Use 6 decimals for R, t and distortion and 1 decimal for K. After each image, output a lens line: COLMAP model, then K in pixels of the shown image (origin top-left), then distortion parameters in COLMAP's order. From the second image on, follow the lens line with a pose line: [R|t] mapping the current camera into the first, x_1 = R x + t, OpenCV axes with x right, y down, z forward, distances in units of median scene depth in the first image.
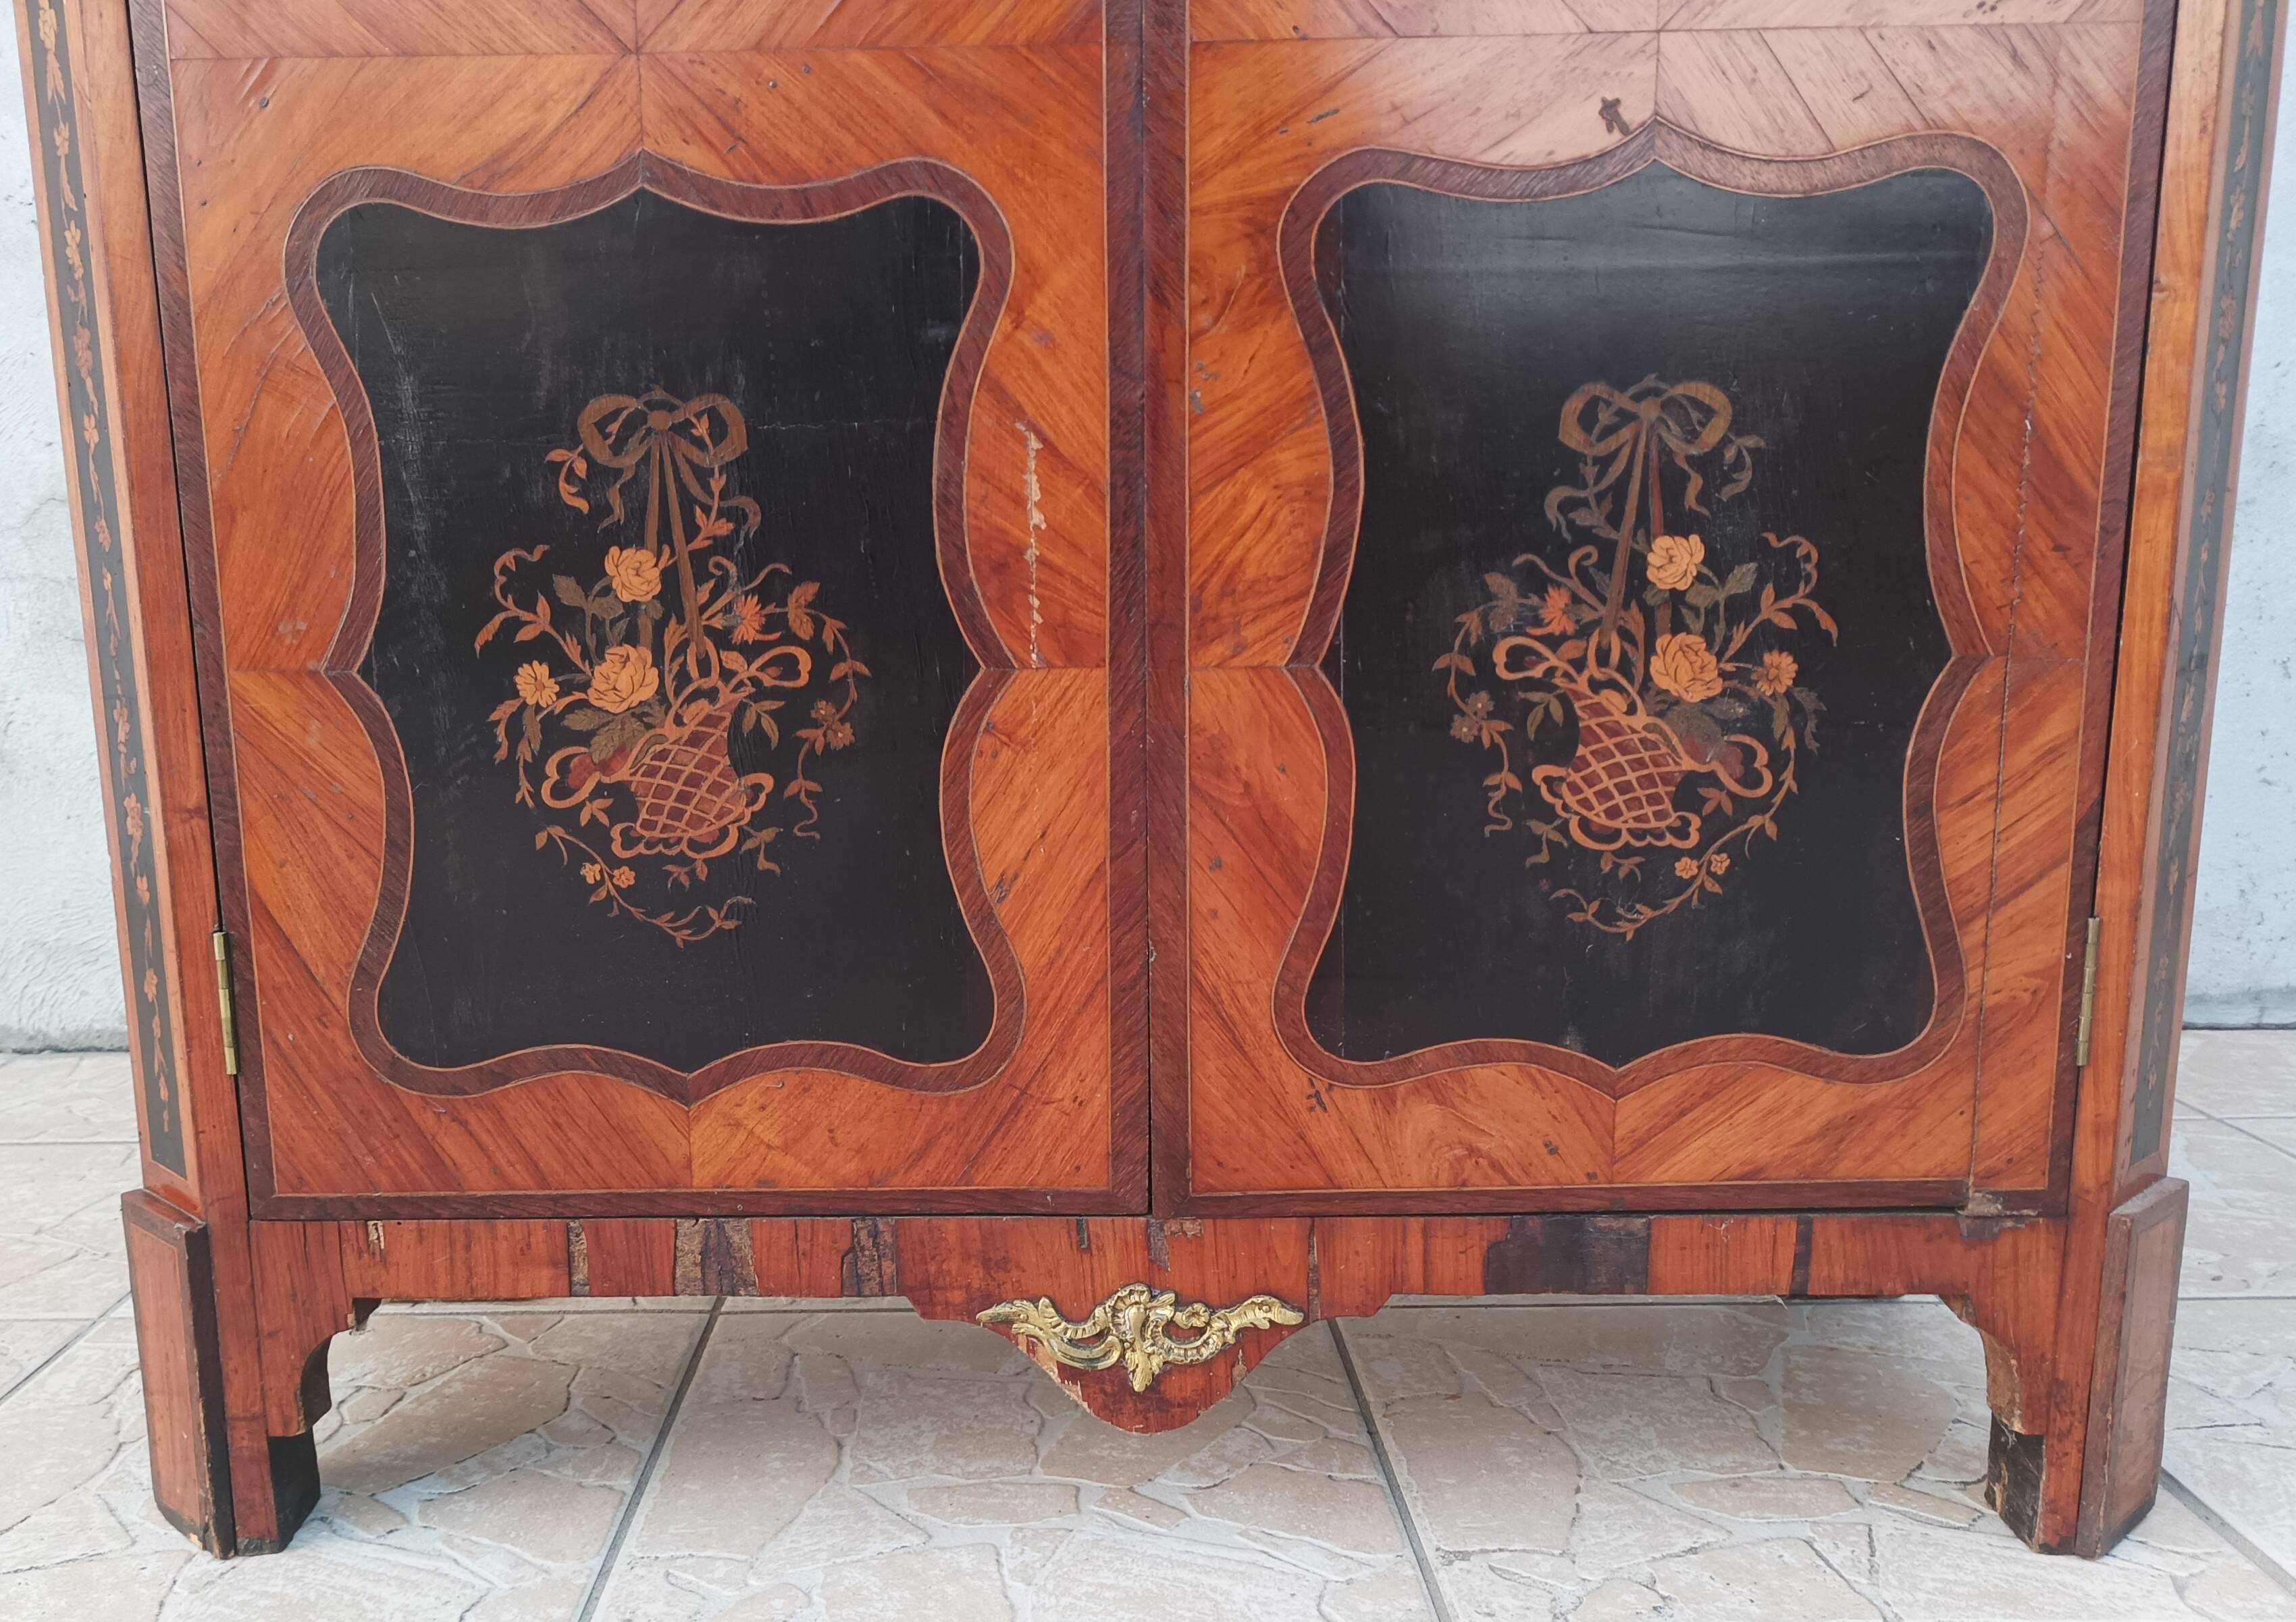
lens RADIAL K [[2063.2, 0, 1038.8], [0, 2063.2, 967.7], [0, 0, 1]] dist [0.048614, -0.045907]
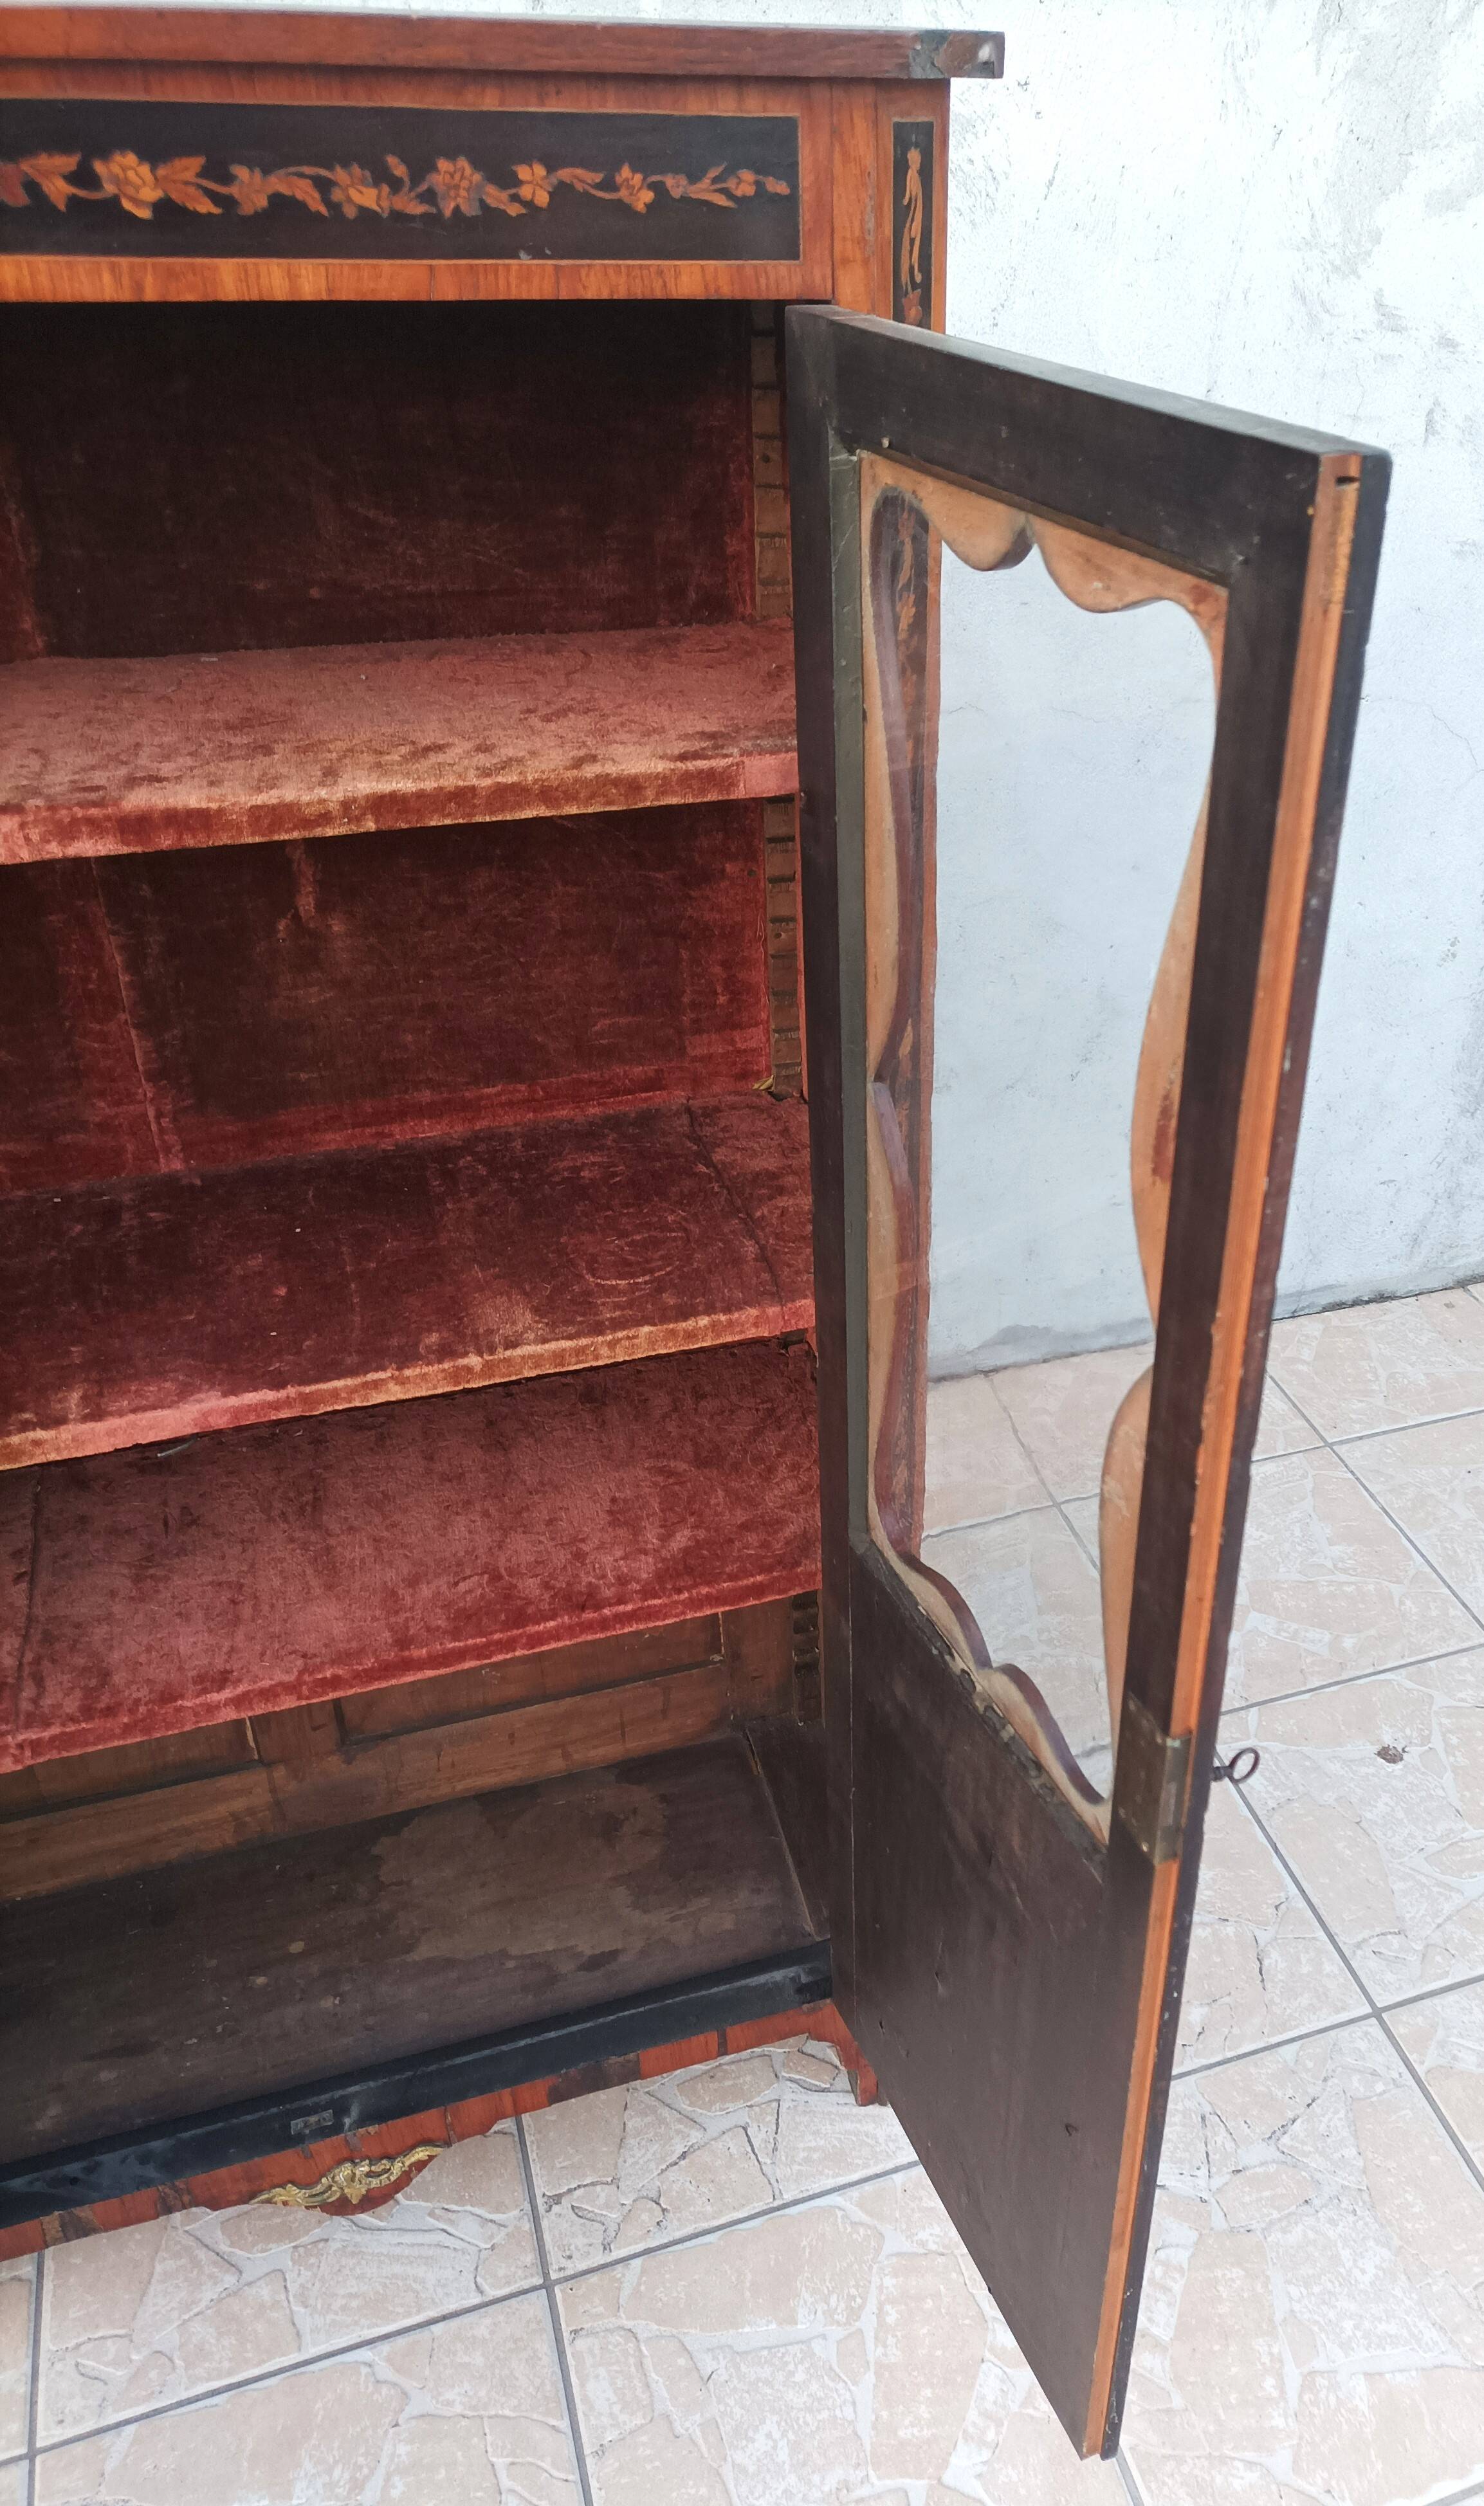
lens RADIAL K [[1874.1, 0, 962.1], [0, 1874.1, 1280.2], [0, 0, 1]] dist [0.029572, -0.016277]
pose [[0.938428, -0.158567, 0.306935, 0.170525], [0.035674, 0.928172, 0.370439, -1.132652], [-0.343627, -0.336681, 0.876679, -0.307419]]
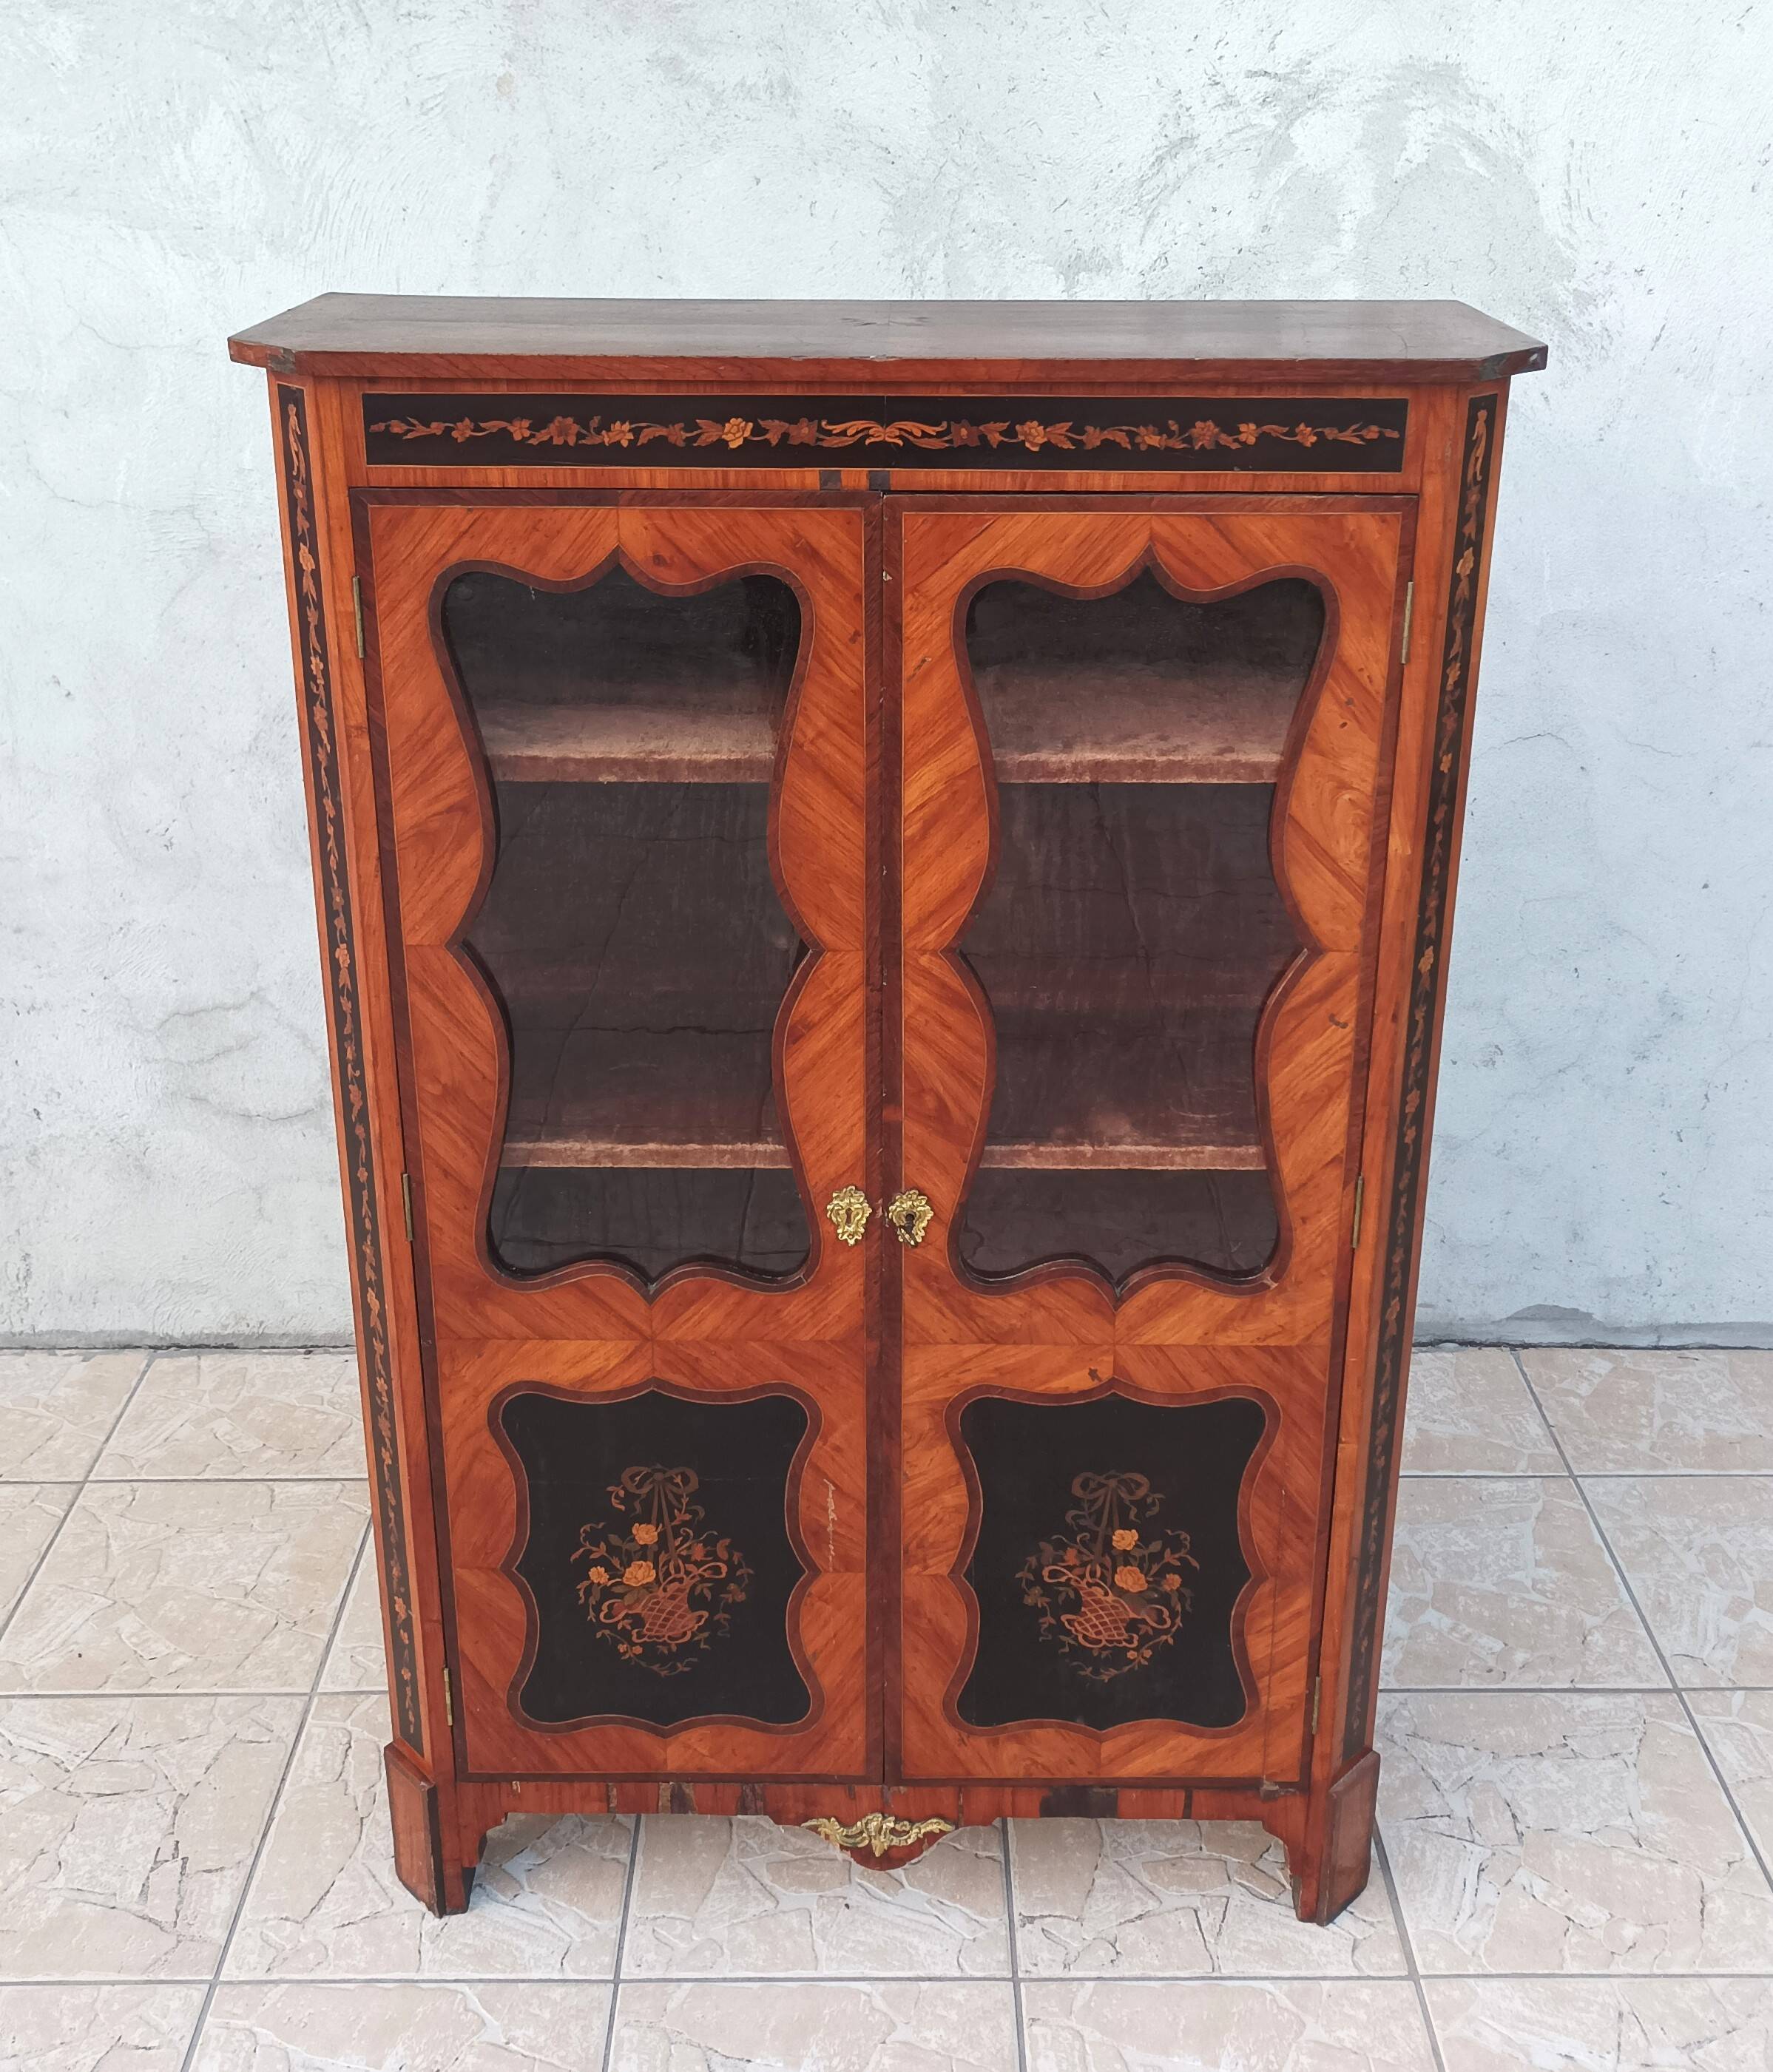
lens RADIAL K [[2217.8, 0, 888.7], [0, 2217.8, 862.3], [0, 0, 1]] dist [0.036472, 0.000000]
pose [[0.999786, 0.010565, 0.017786, 0.008805], [-0.013257, 0.987224, 0.158787, -1.230345], [-0.015881, -0.158989, 0.987153, -1.158734]]
